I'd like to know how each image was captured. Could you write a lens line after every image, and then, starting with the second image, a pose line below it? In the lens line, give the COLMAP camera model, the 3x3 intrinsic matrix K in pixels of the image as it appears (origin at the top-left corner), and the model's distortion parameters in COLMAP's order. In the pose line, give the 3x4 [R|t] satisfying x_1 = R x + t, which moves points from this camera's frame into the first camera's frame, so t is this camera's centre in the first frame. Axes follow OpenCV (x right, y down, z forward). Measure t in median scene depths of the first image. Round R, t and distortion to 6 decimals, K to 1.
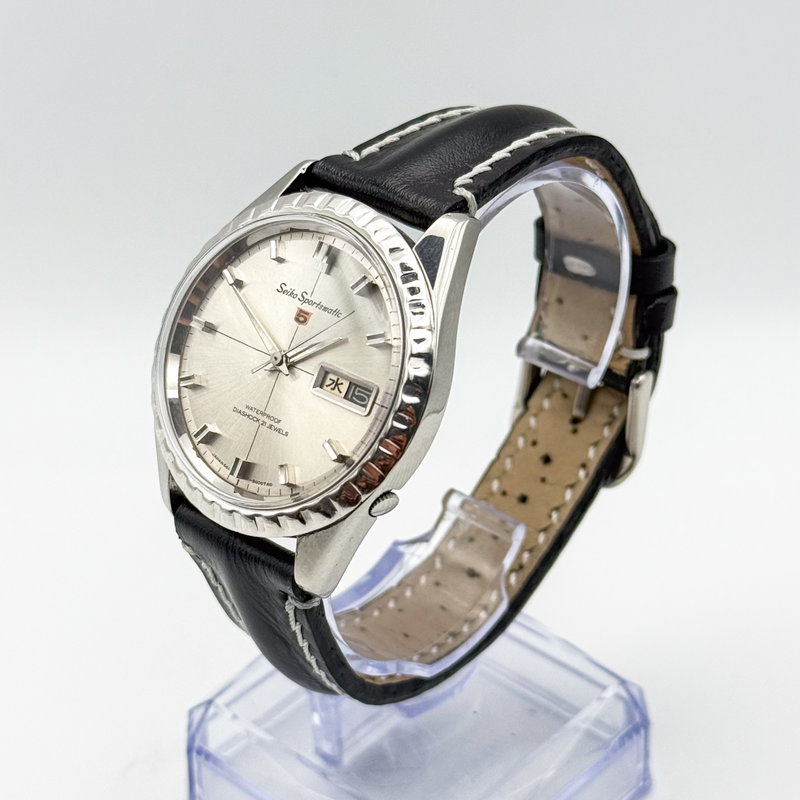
lens RADIAL K [[2086.6, 0, 398.0], [0, 2086.6, 398.4], [0, 0, 1]] dist [0.032744, 0.000000]
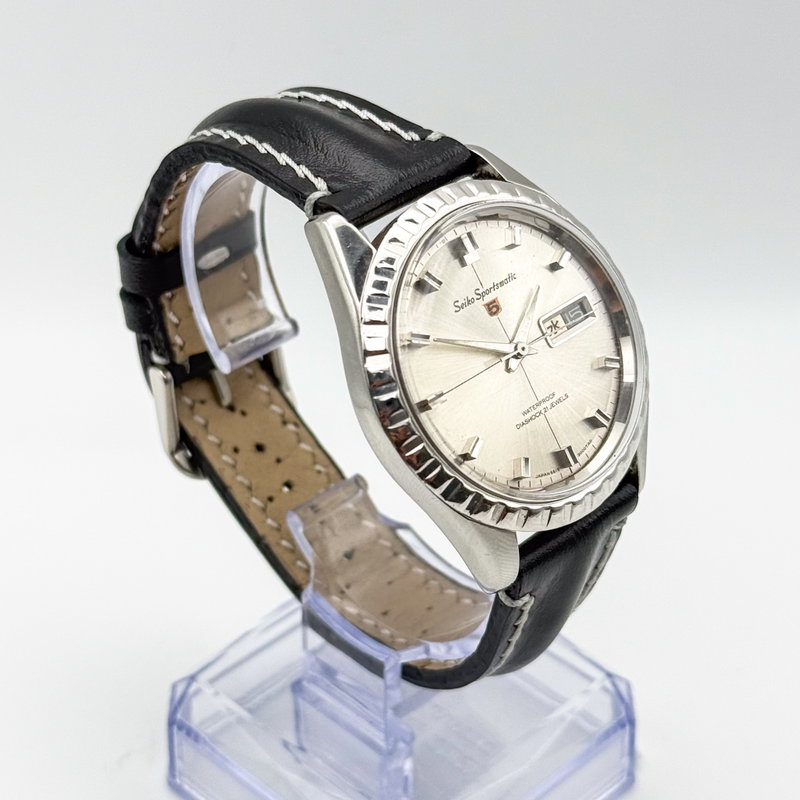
lens RADIAL K [[2086.6, 0, 402.2], [0, 2086.6, 400.2], [0, 0, 1]] dist [0.032744, 0.000000]
pose [[0.058834, -0.547296, 0.834868, -0.851583], [0.548168, 0.716659, 0.431175, -0.434206], [-0.834296, 0.432281, 0.342174, 0.689549]]
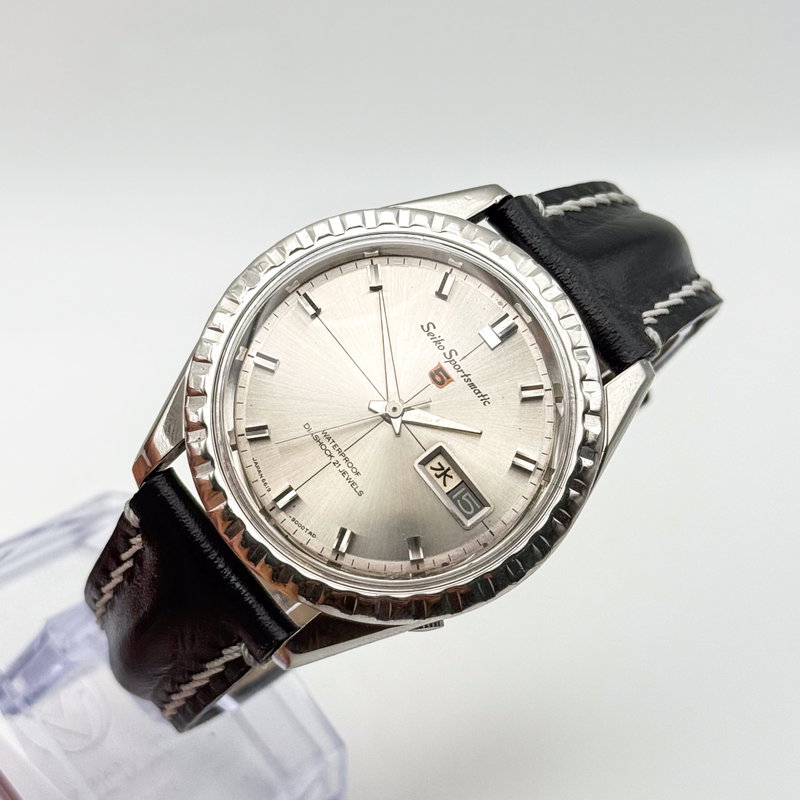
lens RADIAL K [[2086.6, 0, 402.4], [0, 2086.6, 399.8], [0, 0, 1]] dist [0.032744, 0.000000]
pose [[0.762915, 0.436798, 0.476622, -0.434300], [-0.514871, 0.856365, 0.039327, -0.053927], [-0.390984, -0.275403, 0.878228, 0.255304]]
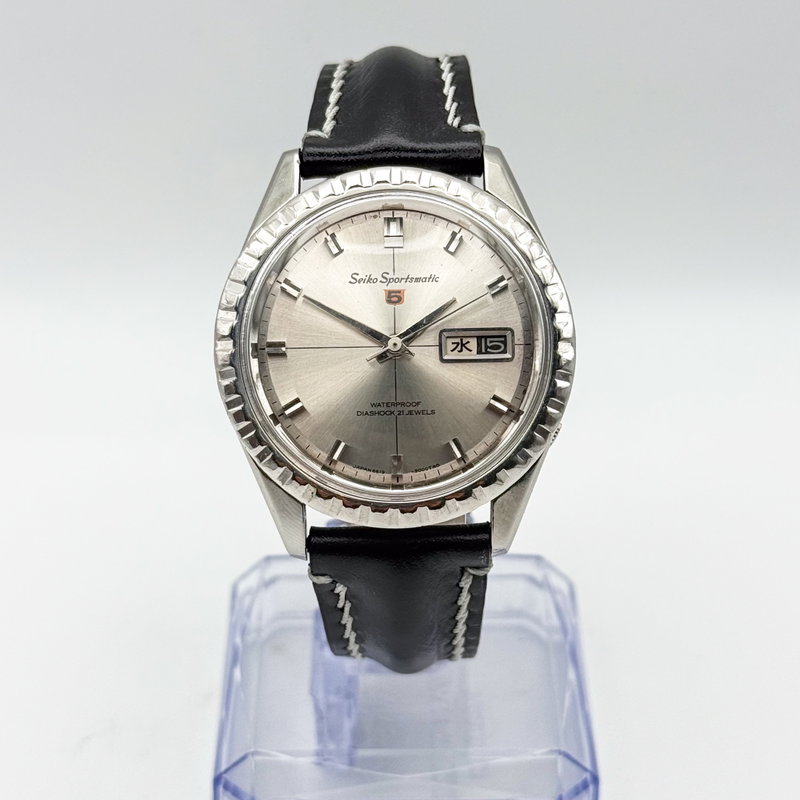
lens RADIAL K [[2086.6, 0, 400.3], [0, 2086.6, 398.9], [0, 0, 1]] dist [0.032744, 0.000000]
pose [[0.744398, -0.362777, 0.560594, -0.583217], [0.352073, 0.926600, 0.132122, -0.117730], [-0.567377, 0.099019, 0.817483, 0.196183]]
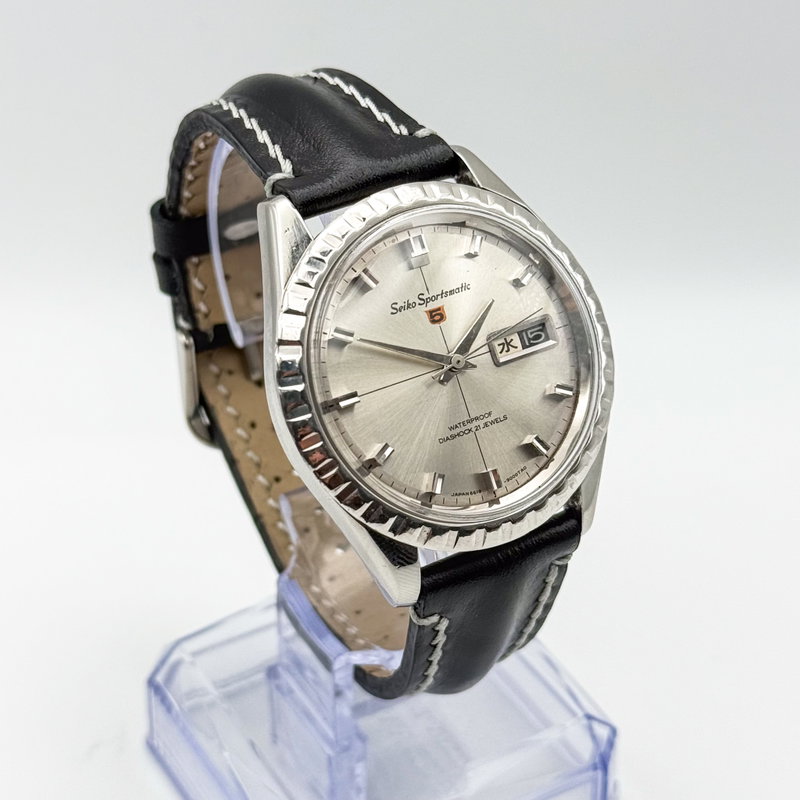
lens RADIAL K [[2086.6, 0, 401.3], [0, 2086.6, 400.2], [0, 0, 1]] dist [0.032744, 0.000000]
pose [[0.313766, -0.523320, 0.792267, -0.785672], [0.514011, 0.795182, 0.321679, -0.307404], [-0.798338, 0.306302, 0.518494, 0.511974]]
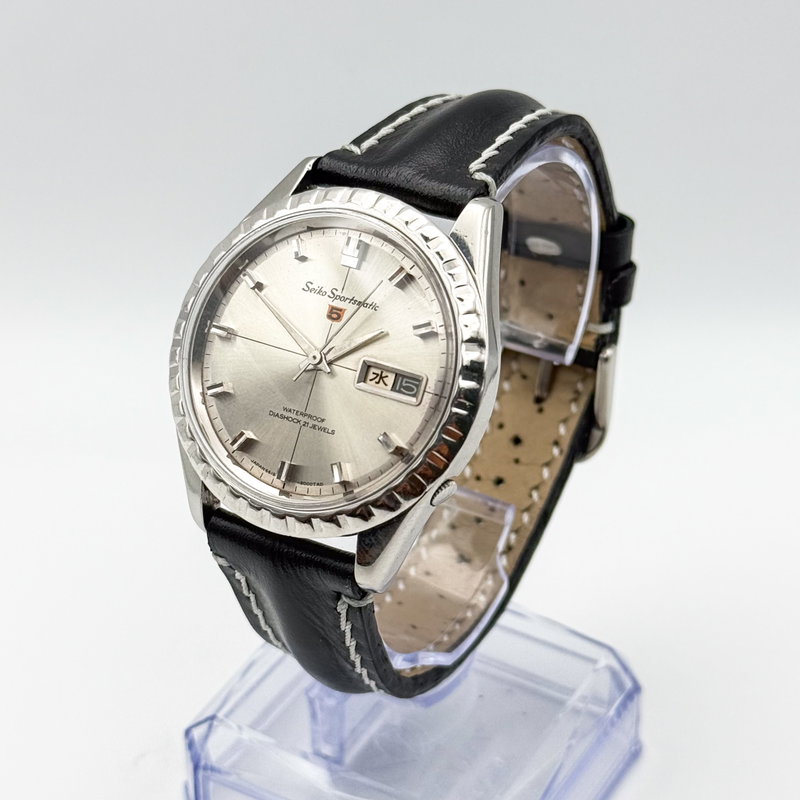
lens RADIAL K [[2086.6, 0, 398.9], [0, 2086.6, 408.9], [0, 0, 1]] dist [0.032744, 0.000000]
pose [[0.979951, -0.090431, 0.177532, -0.188370], [0.090506, 0.995866, 0.007692, 0.001110], [-0.177493, 0.008530, 0.984085, 0.016949]]
